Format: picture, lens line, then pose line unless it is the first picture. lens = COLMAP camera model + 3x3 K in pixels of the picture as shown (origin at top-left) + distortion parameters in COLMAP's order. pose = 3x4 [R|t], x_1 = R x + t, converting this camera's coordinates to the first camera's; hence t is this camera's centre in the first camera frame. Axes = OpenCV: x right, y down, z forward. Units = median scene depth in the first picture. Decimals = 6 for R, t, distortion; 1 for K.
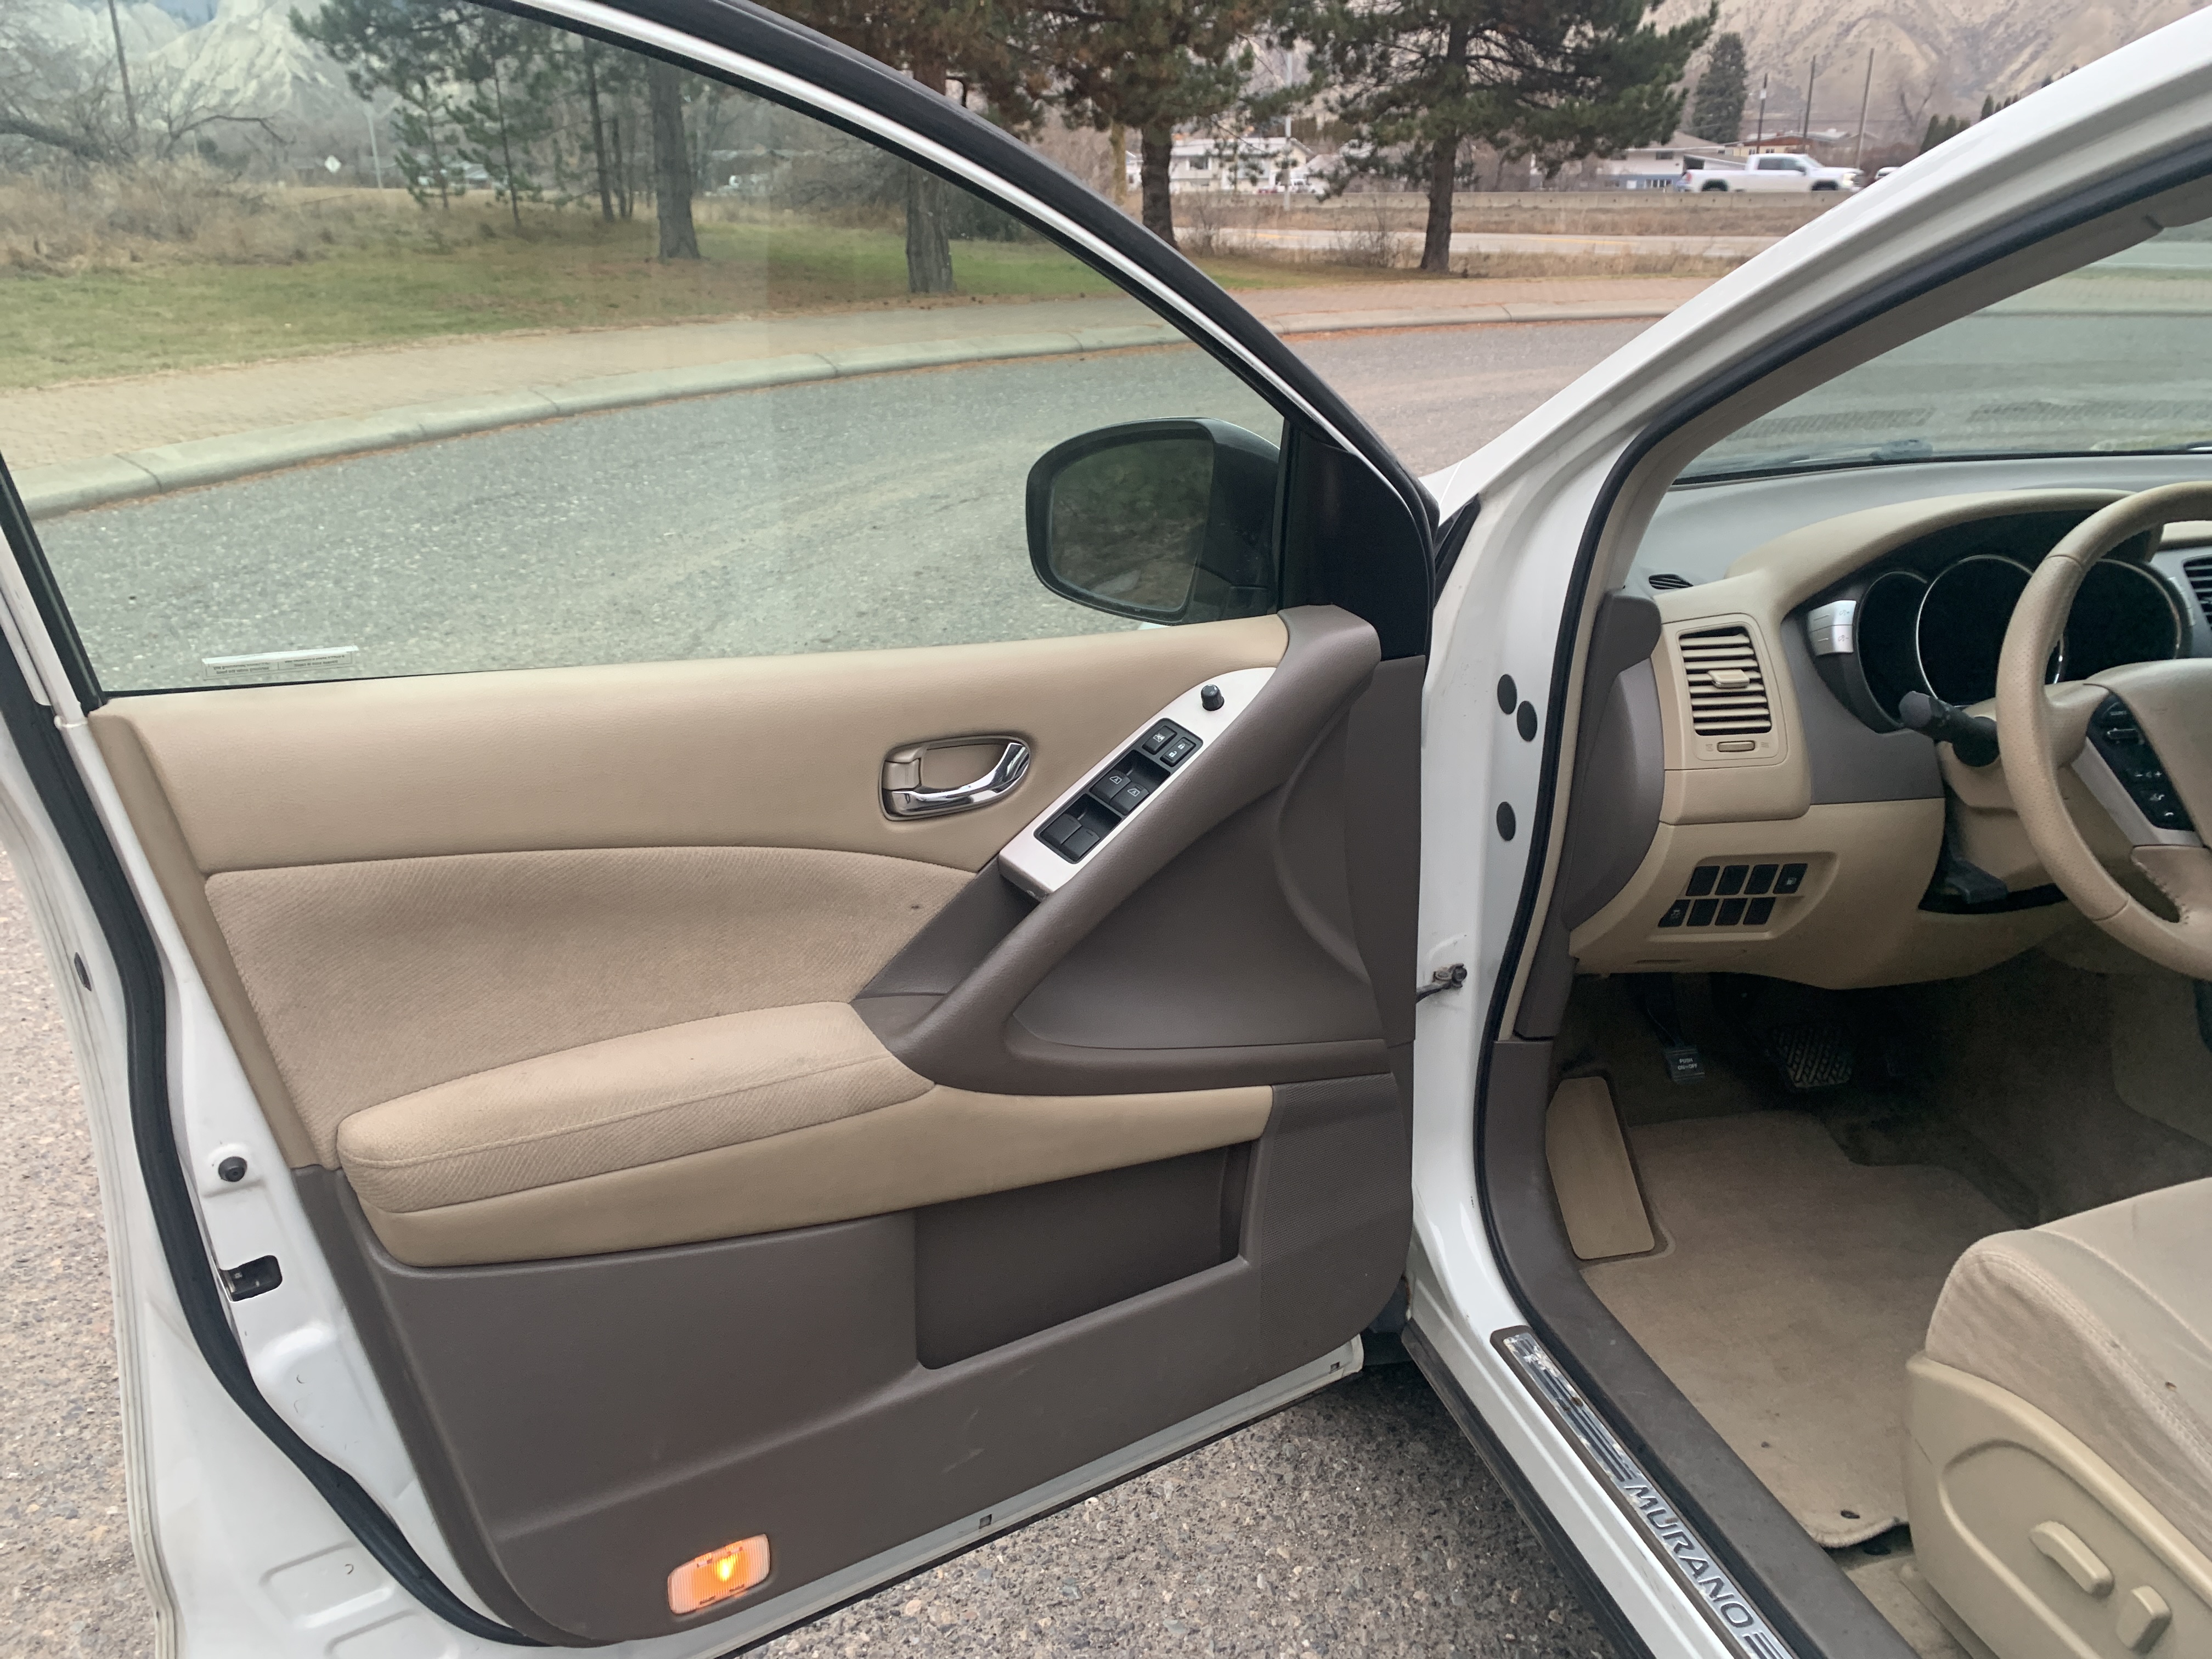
lens RADIAL K [[1707.4, 0, 1089.3], [0, 1707.4, 826.9], [0, 0, 1]] dist [0.025894, -0.022976]
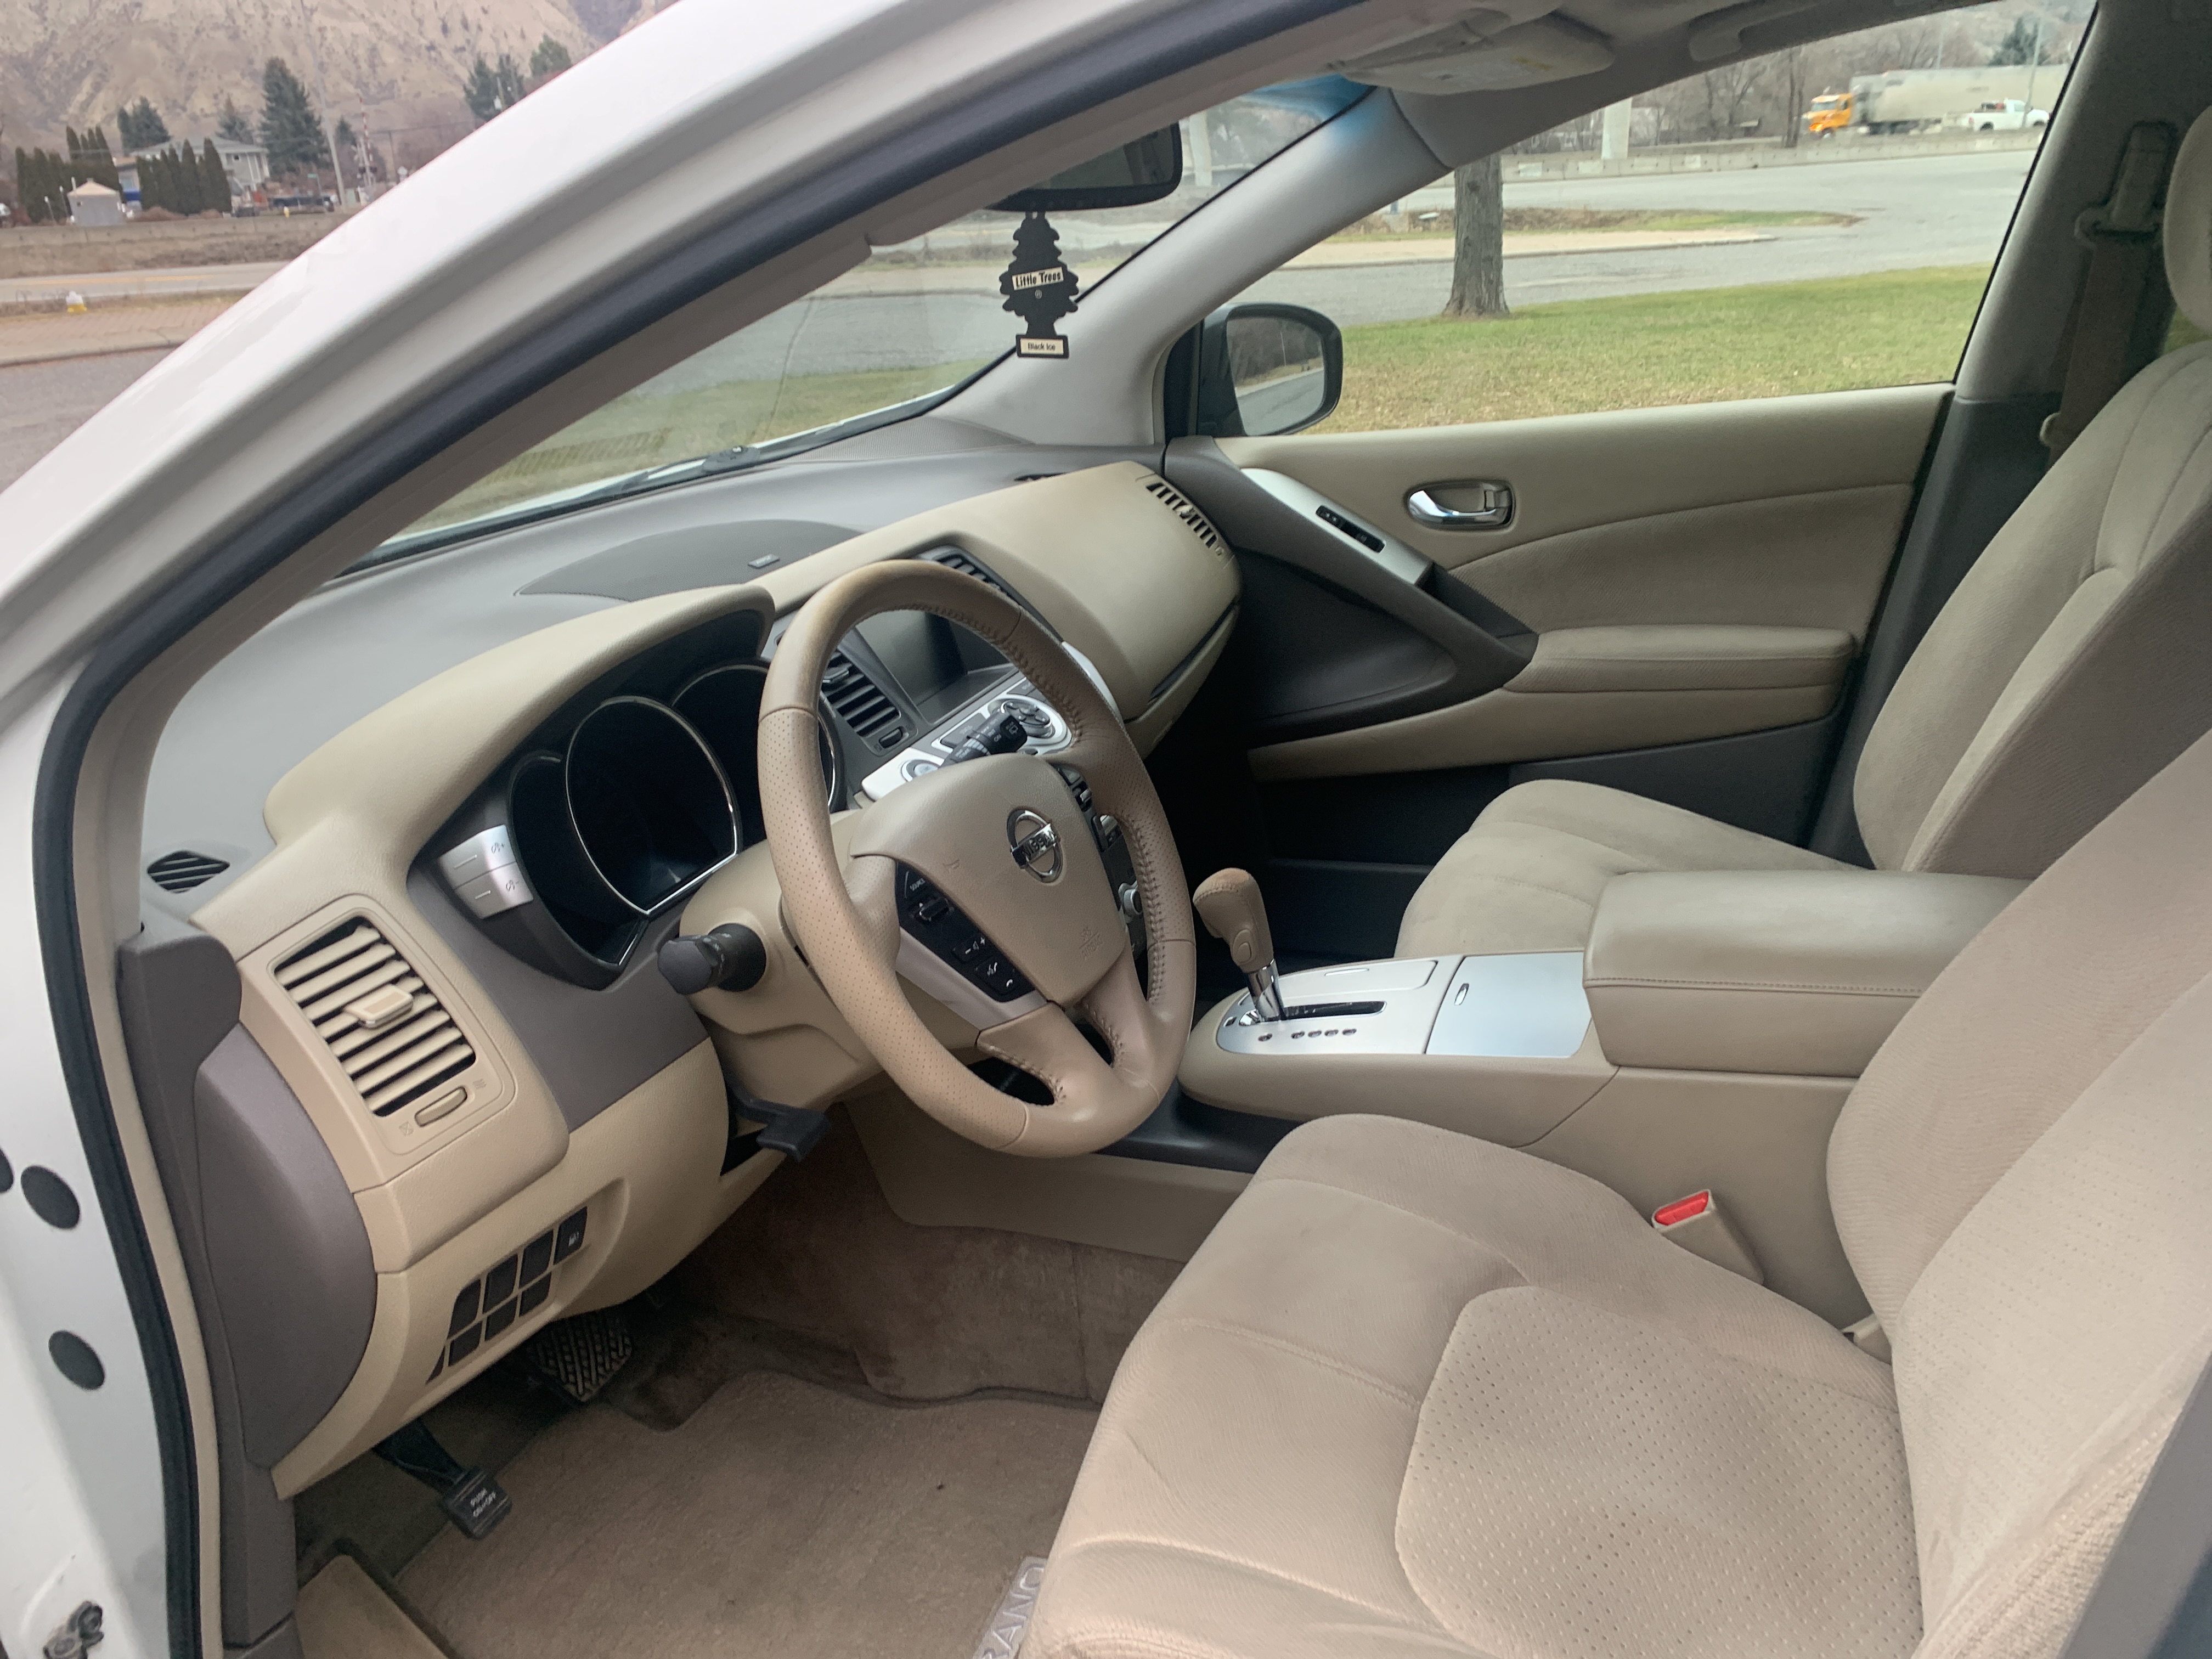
lens RADIAL K [[1707.4, 0, 1105.5], [0, 1707.4, 828.8], [0, 0, 1]] dist [0.025894, -0.022976]
pose [[0.573843, -0.324159, 0.752081, 0.076411], [0.334794, 0.930943, 0.145801, -0.149350], [-0.747407, 0.168126, 0.642741, 0.391348]]
